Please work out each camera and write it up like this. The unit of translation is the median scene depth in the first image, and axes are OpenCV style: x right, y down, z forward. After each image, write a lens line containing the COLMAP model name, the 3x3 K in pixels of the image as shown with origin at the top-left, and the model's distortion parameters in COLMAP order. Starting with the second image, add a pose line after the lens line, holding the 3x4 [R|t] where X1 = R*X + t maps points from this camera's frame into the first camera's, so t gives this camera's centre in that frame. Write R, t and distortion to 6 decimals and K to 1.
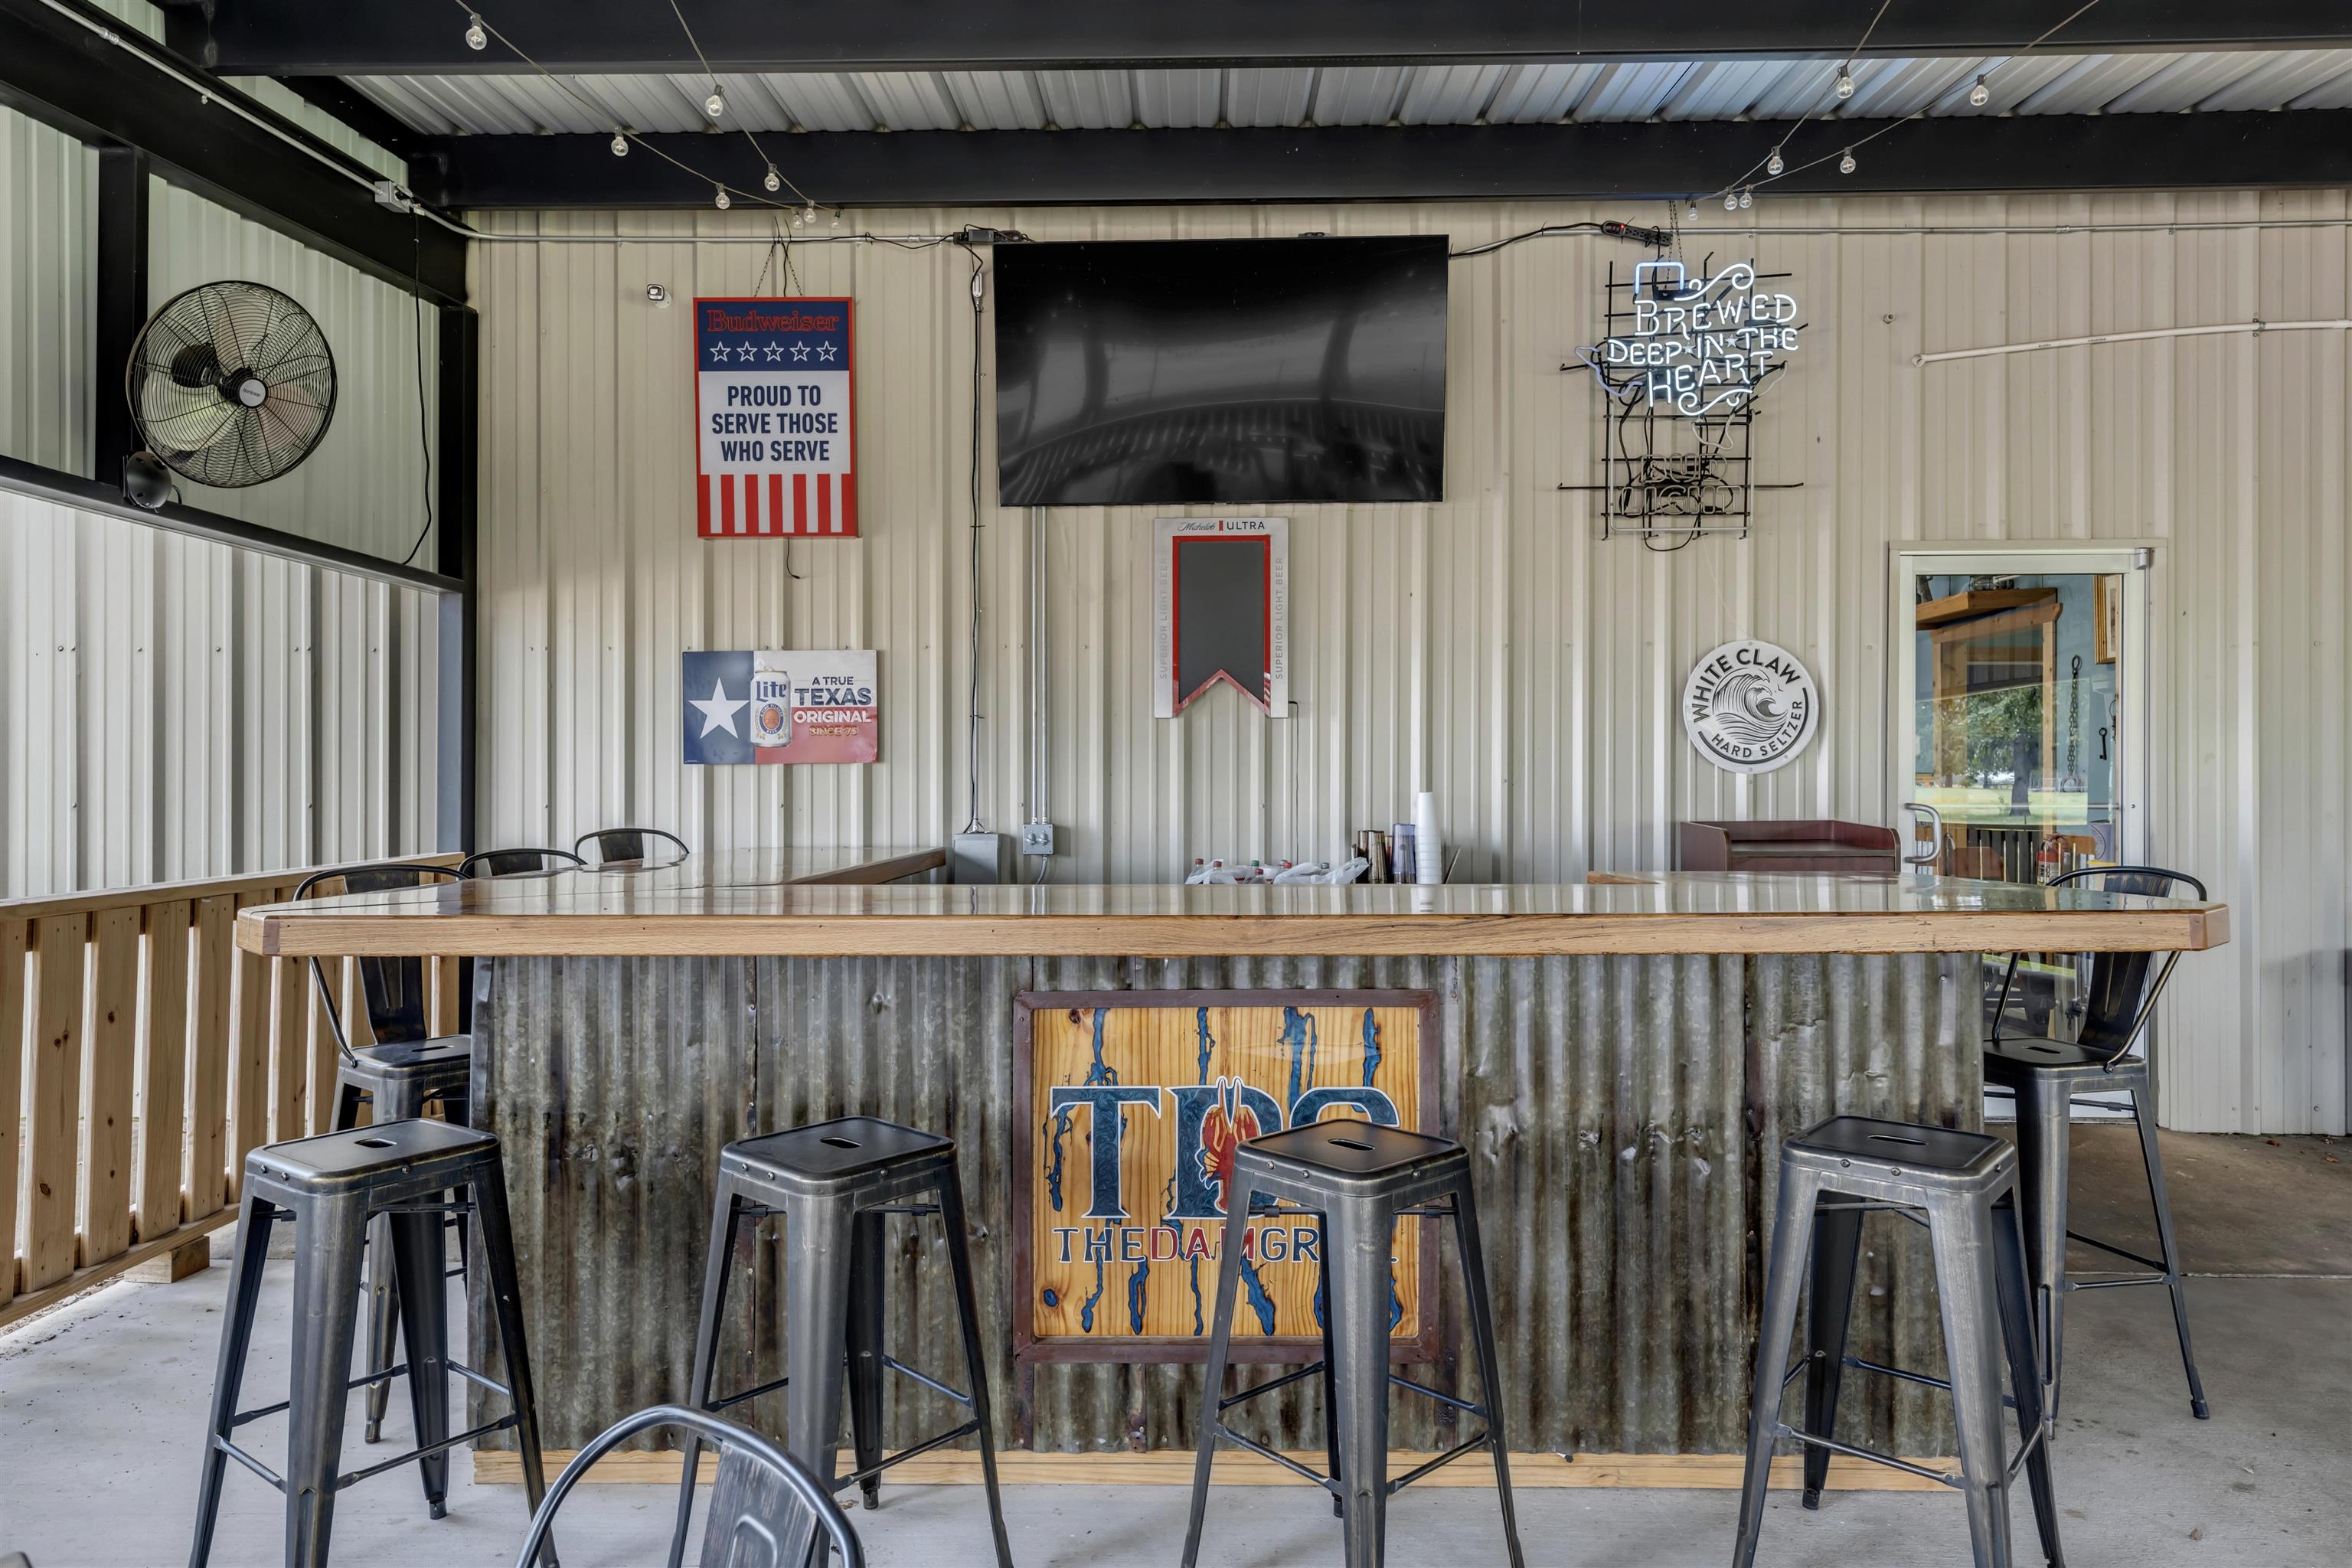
lens RADIAL K [[1463.8, 0, 1176.0], [0, 1463.8, 784.0], [0, 0, 1]] dist [0.012410, -0.001199]
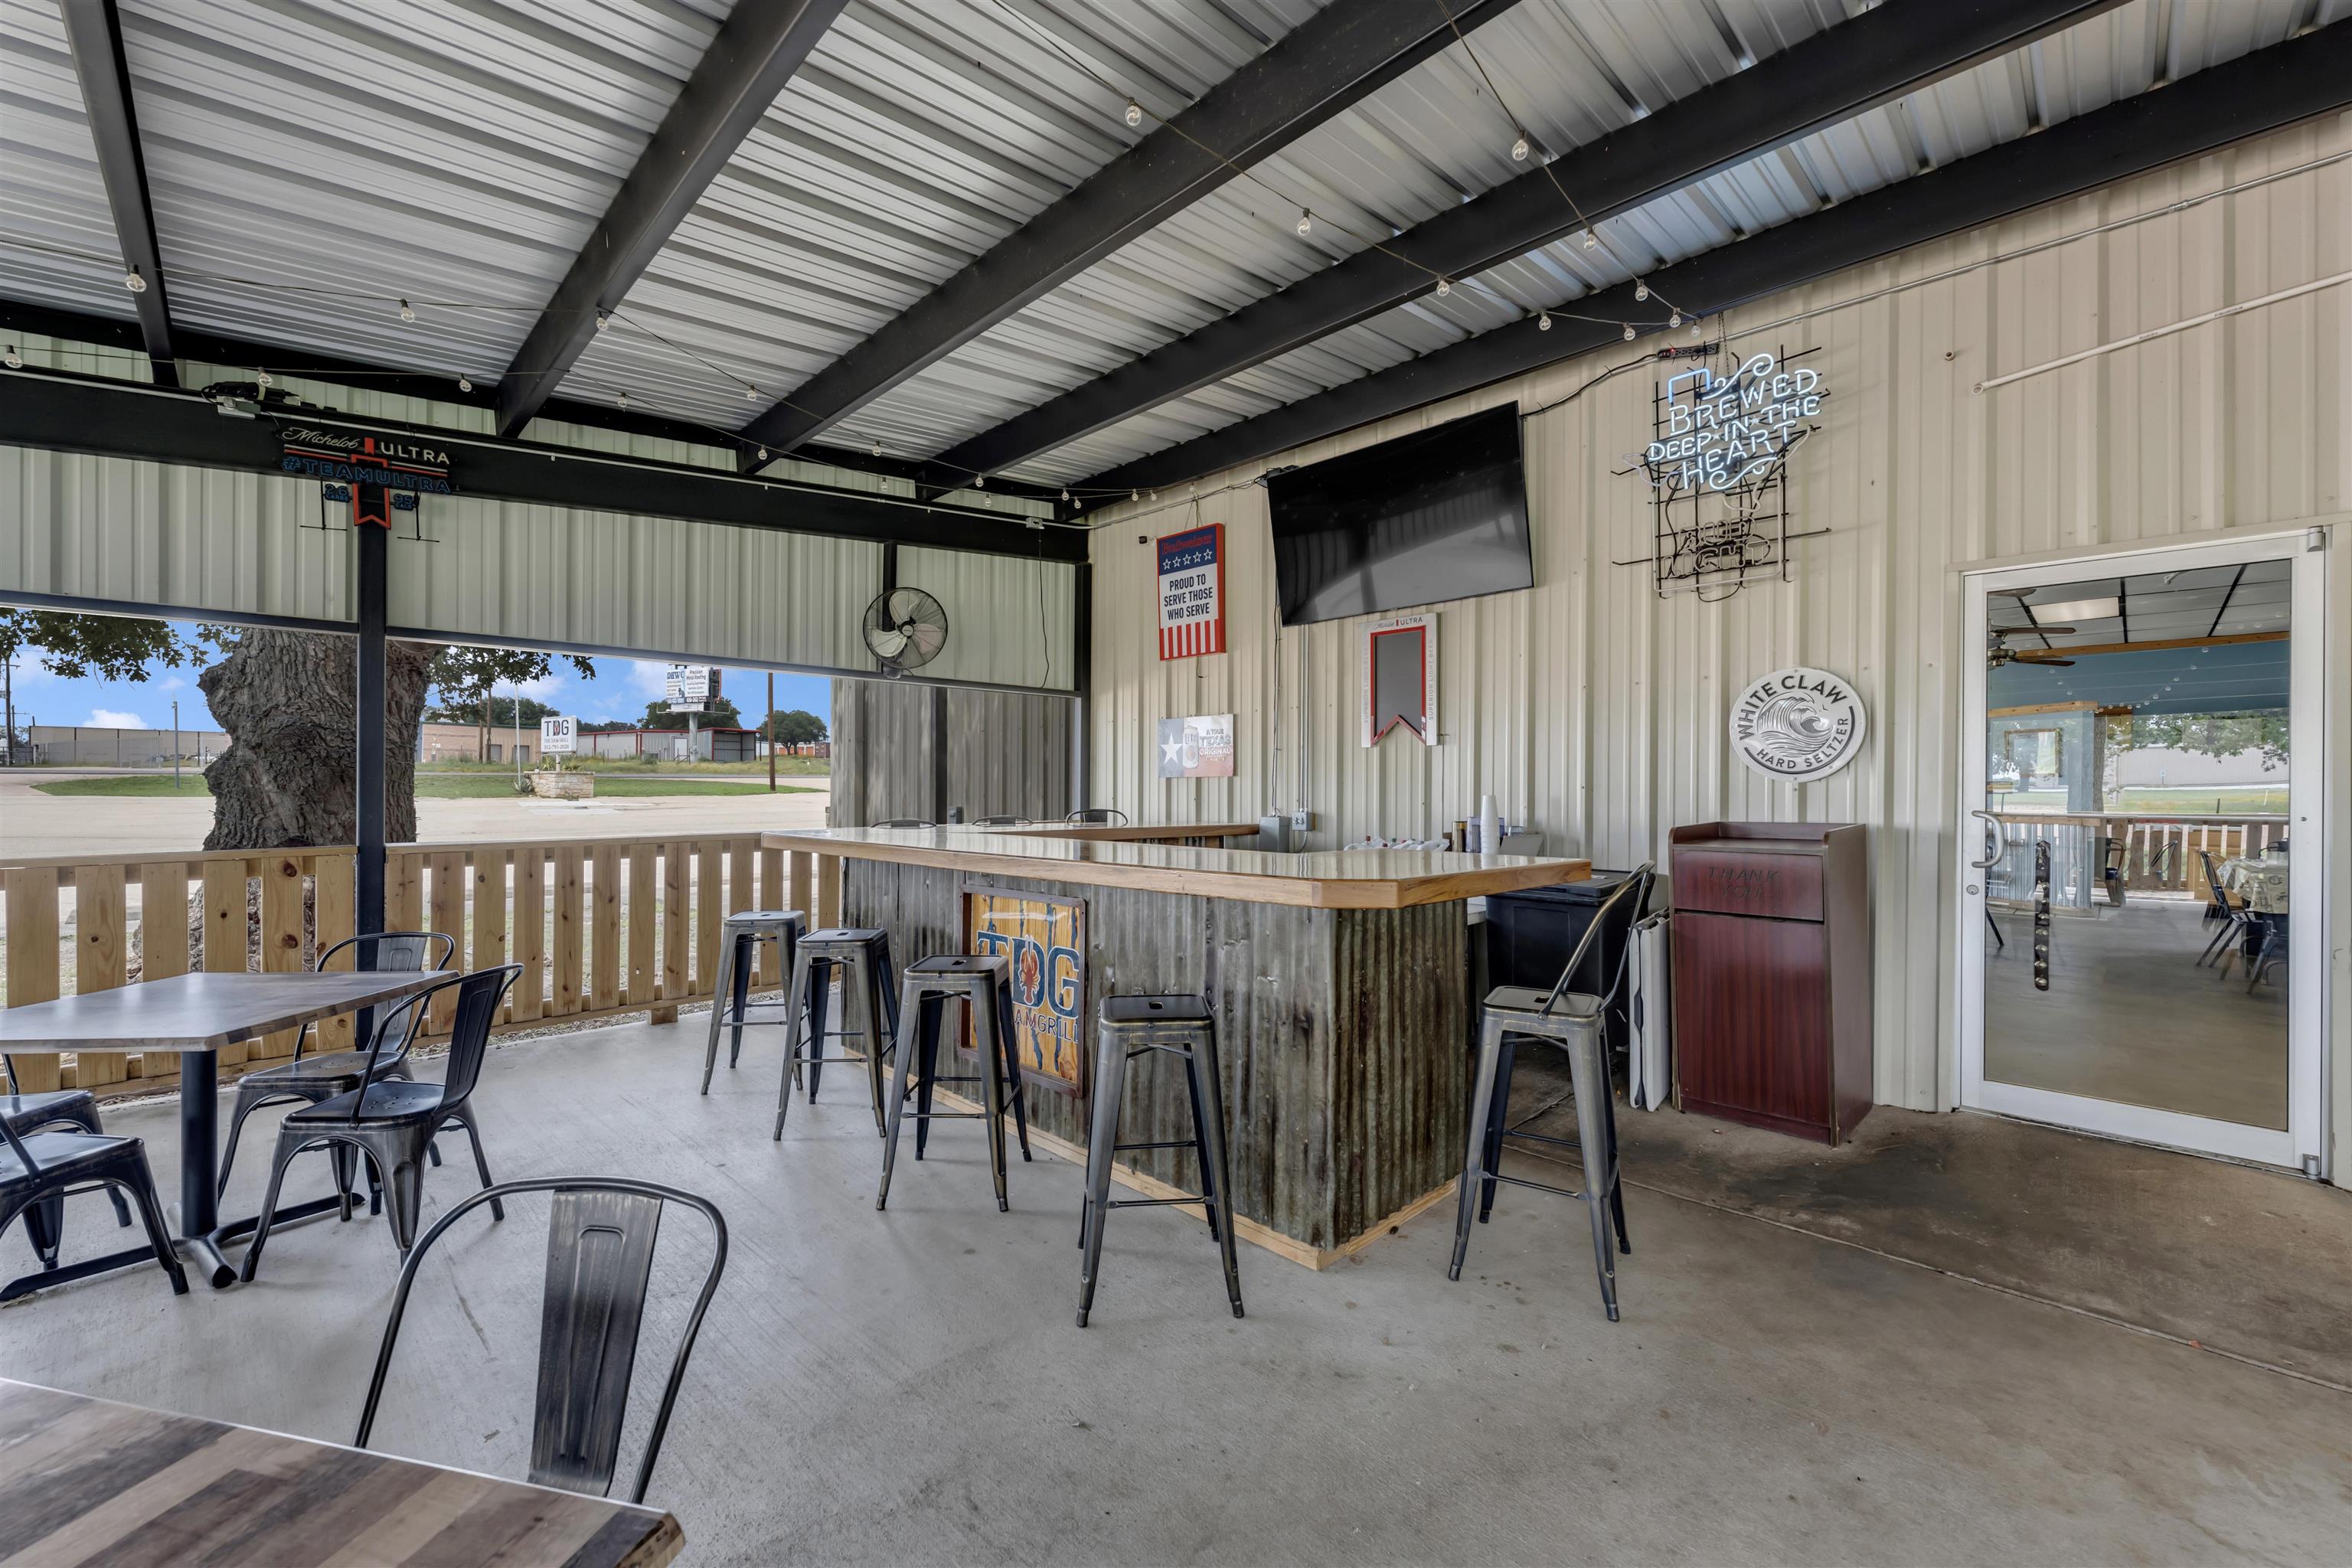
lens RADIAL K [[947.3, 0, 1176.0], [0, 947.3, 784.0], [0, 0, 1]] dist [-0.001758, -0.000505]
pose [[0.711828, 0.001825, -0.702352, 0.572883], [-0.004568, 0.999988, -0.002030, -0.001877], [0.702339, 0.004653, 0.711827, 0.118720]]
